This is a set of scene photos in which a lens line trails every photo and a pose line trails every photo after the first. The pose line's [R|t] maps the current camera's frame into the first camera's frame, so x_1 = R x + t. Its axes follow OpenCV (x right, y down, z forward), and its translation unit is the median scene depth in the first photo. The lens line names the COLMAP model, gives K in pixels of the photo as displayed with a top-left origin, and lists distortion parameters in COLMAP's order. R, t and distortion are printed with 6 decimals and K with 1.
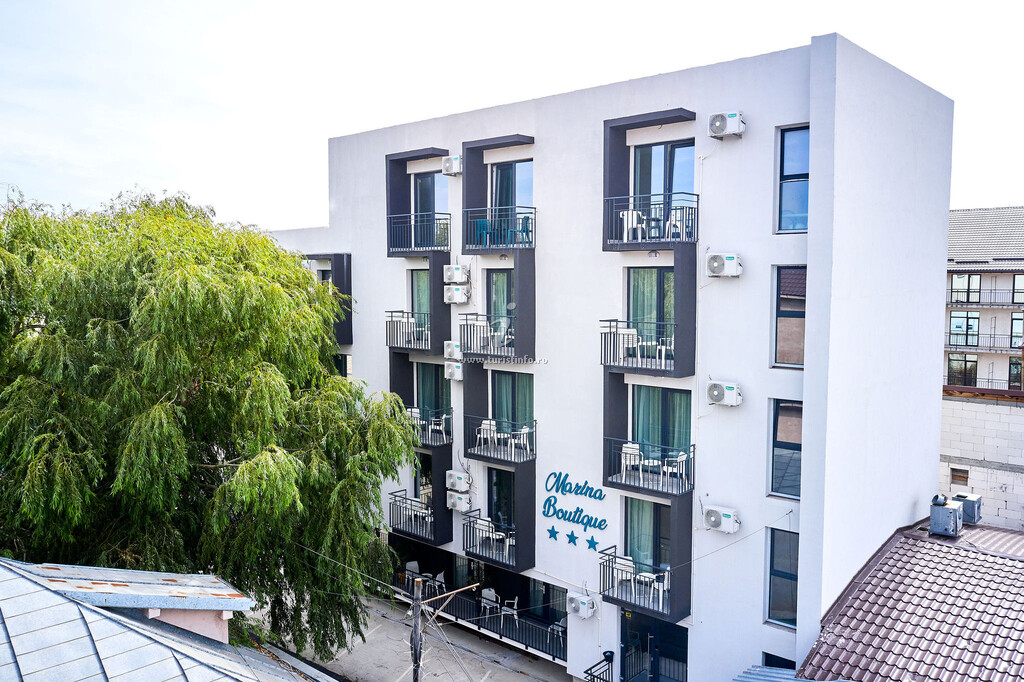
lens RADIAL K [[814.4, 0, 514.8], [0, 814.4, 340.0], [0, 0, 1]] dist [-0.030378, 0.004849]
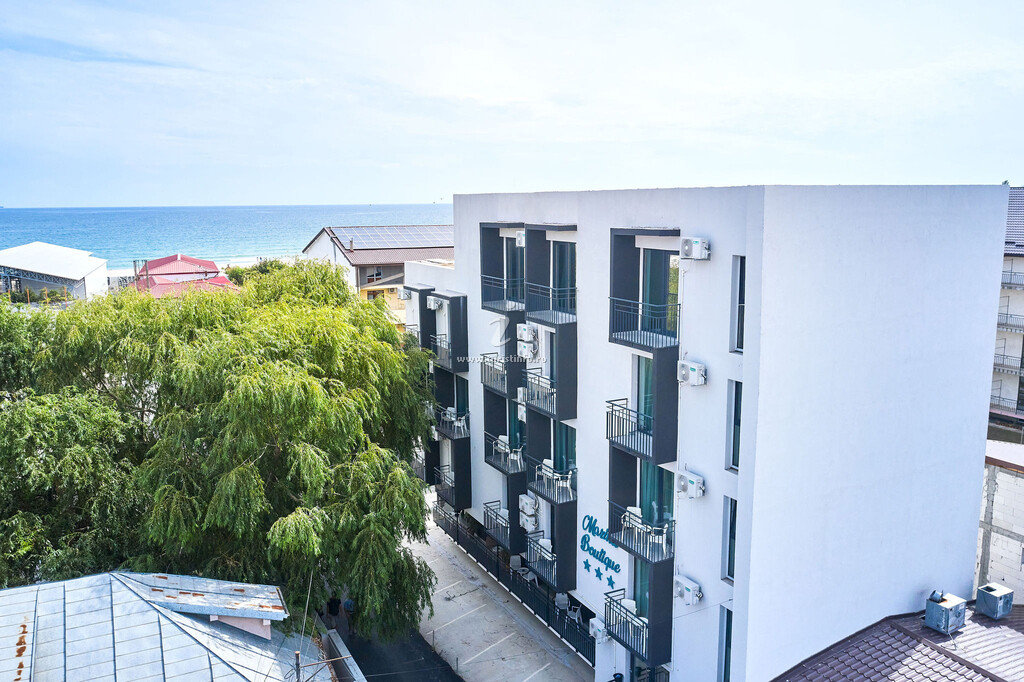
lens RADIAL K [[814.4, 0, 505.1], [0, 814.4, 342.0], [0, 0, 1]] dist [-0.030378, 0.004849]
pose [[0.935984, 0.051862, -0.348202, 0.347337], [-0.018844, 0.995052, 0.097551, -0.205529], [0.351538, -0.084744, 0.932330, -0.108853]]
